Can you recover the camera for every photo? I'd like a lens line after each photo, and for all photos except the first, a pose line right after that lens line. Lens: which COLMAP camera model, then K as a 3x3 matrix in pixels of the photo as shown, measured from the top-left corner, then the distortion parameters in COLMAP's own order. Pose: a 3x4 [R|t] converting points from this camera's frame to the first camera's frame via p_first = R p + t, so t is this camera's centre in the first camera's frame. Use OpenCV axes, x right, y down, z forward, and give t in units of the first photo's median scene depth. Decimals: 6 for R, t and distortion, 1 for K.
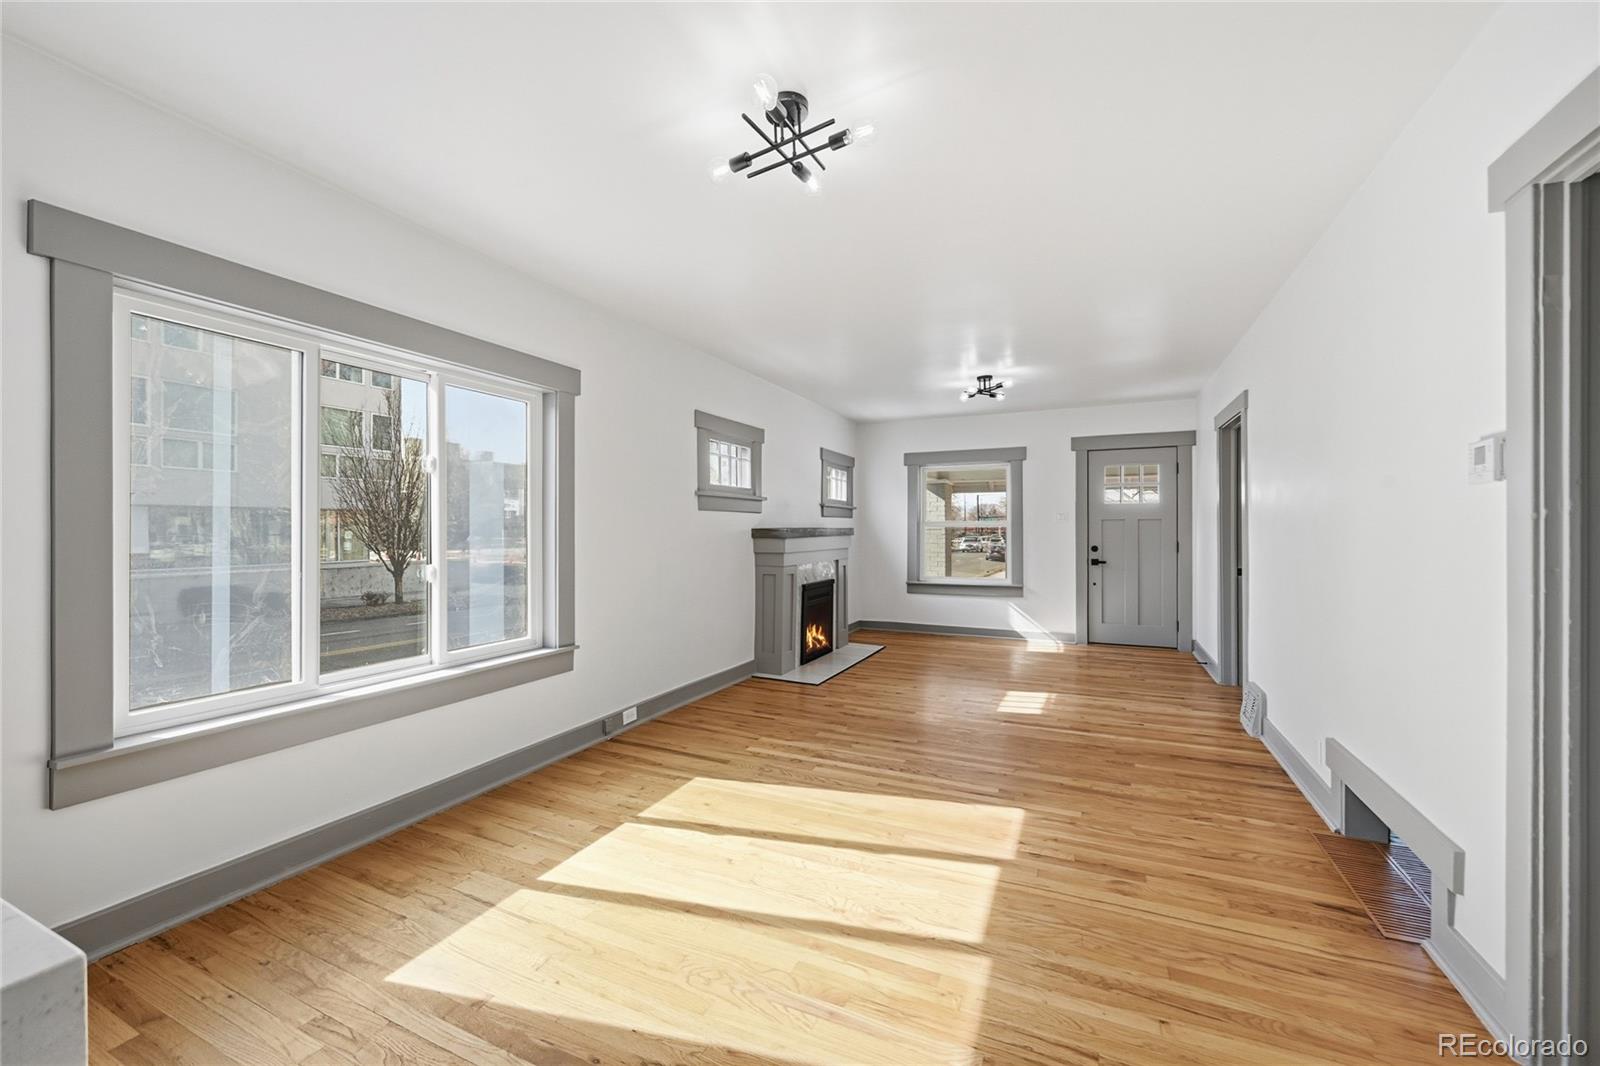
lens RADIAL K [[634.6, 0, 800.0], [0, 634.6, 533.0], [0, 0, 1]] dist [-0.000853, -0.000091]
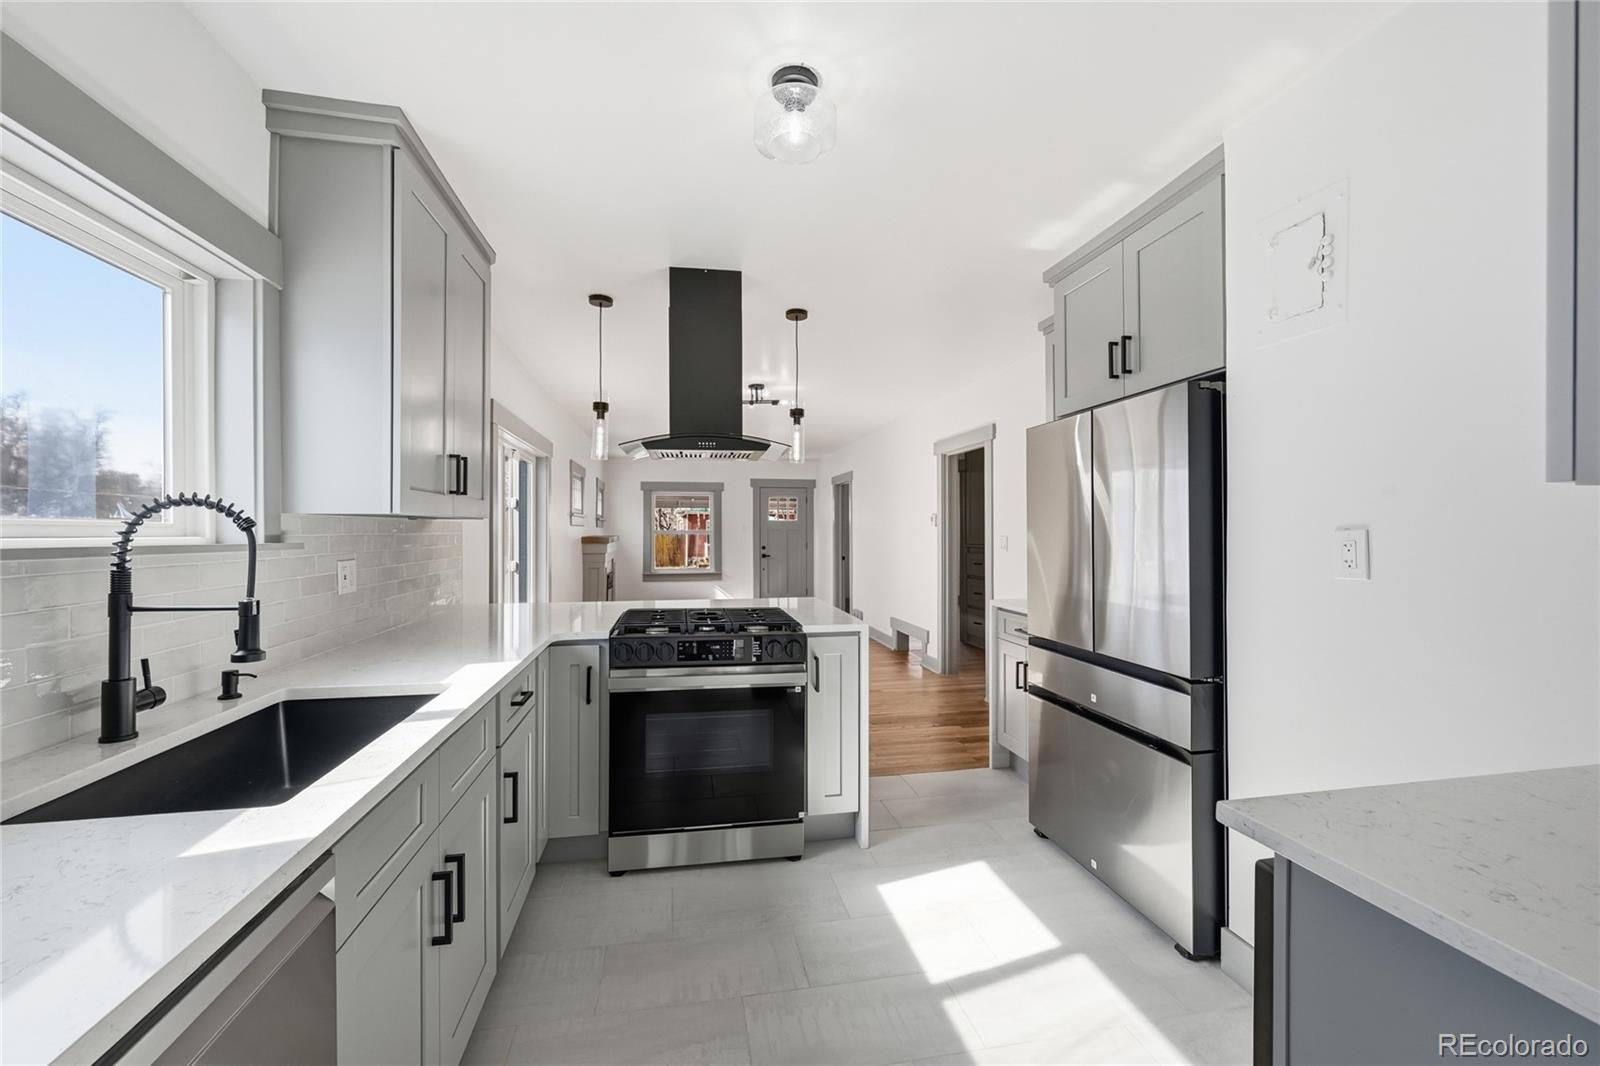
lens RADIAL K [[634.6, 0, 800.0], [0, 634.6, 533.0], [0, 0, 1]] dist [-0.000853, -0.000091]
pose [[0.808900, 0.000020, 0.587946, -0.447063], [0.001856, 0.999995, -0.002588, -0.009460], [-0.587943, 0.003185, 0.808896, -0.399110]]
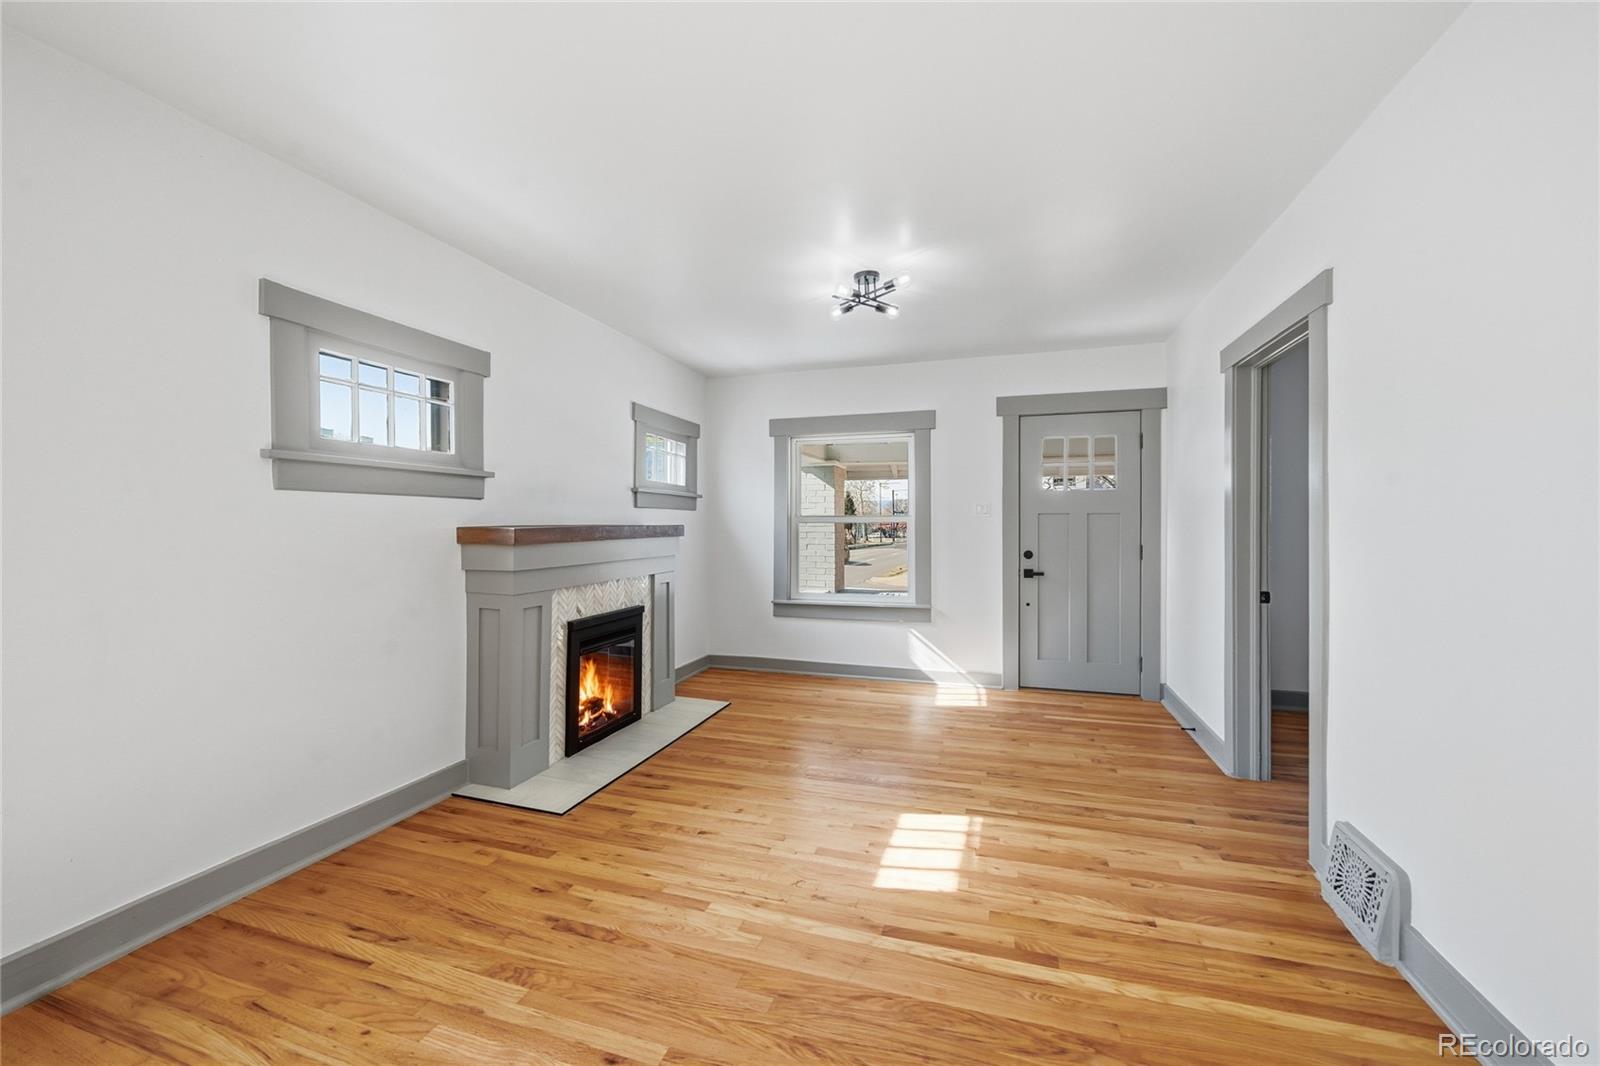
lens RADIAL K [[634.6, 0, 800.0], [0, 634.6, 533.0], [0, 0, 1]] dist [-0.000853, -0.000091]
pose [[0.992166, -0.000463, 0.124928, 0.130901], [-0.000551, 0.999967, 0.008079, -0.005265], [-0.124928, -0.008085, 0.992133, 0.350445]]
